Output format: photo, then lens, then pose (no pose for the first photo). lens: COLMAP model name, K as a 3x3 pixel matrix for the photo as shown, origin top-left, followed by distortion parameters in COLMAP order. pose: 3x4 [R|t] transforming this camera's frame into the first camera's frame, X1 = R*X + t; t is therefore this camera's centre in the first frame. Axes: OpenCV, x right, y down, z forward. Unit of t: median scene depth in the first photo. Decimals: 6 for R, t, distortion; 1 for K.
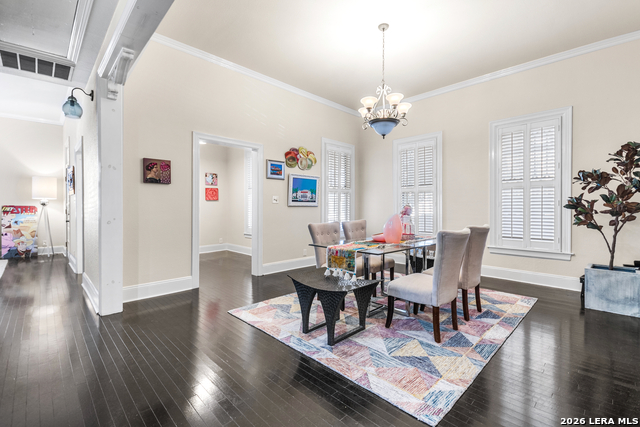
lens RADIAL K [[286.4, 0, 330.4], [0, 286.4, 207.6], [0, 0, 1]] dist [0.004238, -0.003514]
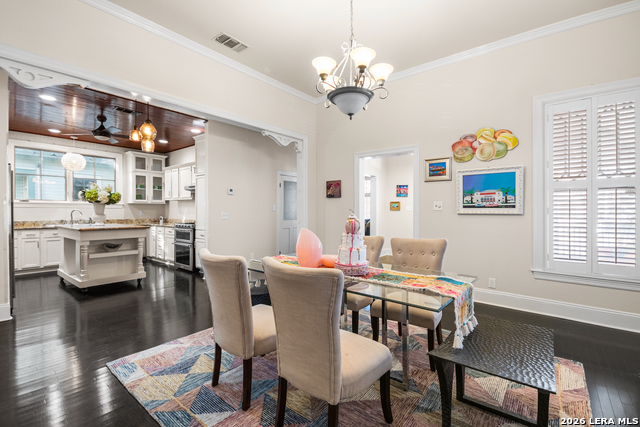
lens RADIAL K [[286.4, 0, 327.9], [0, 286.4, 211.7], [0, 0, 1]] dist [0.004238, -0.003514]
pose [[0.107708, 0.007965, -0.994151, 0.782204], [0.001417, 0.999966, 0.008165, -0.024286], [0.994182, -0.002289, 0.107693, 0.786389]]
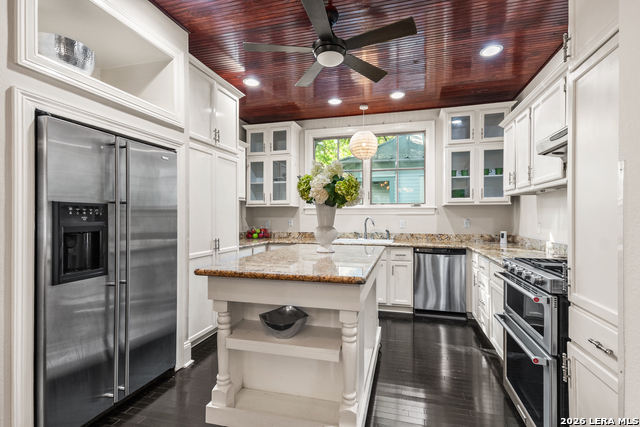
lens RADIAL K [[301.2, 0, 323.3], [0, 301.2, 220.5], [0, 0, 1]] dist [0.010072, -0.000476]
pose [[-0.875689, 0.009128, -0.482789, -0.312771], [0.004488, 0.999932, 0.010766, -0.025221], [0.482855, 0.007261, -0.875670, 0.445449]]
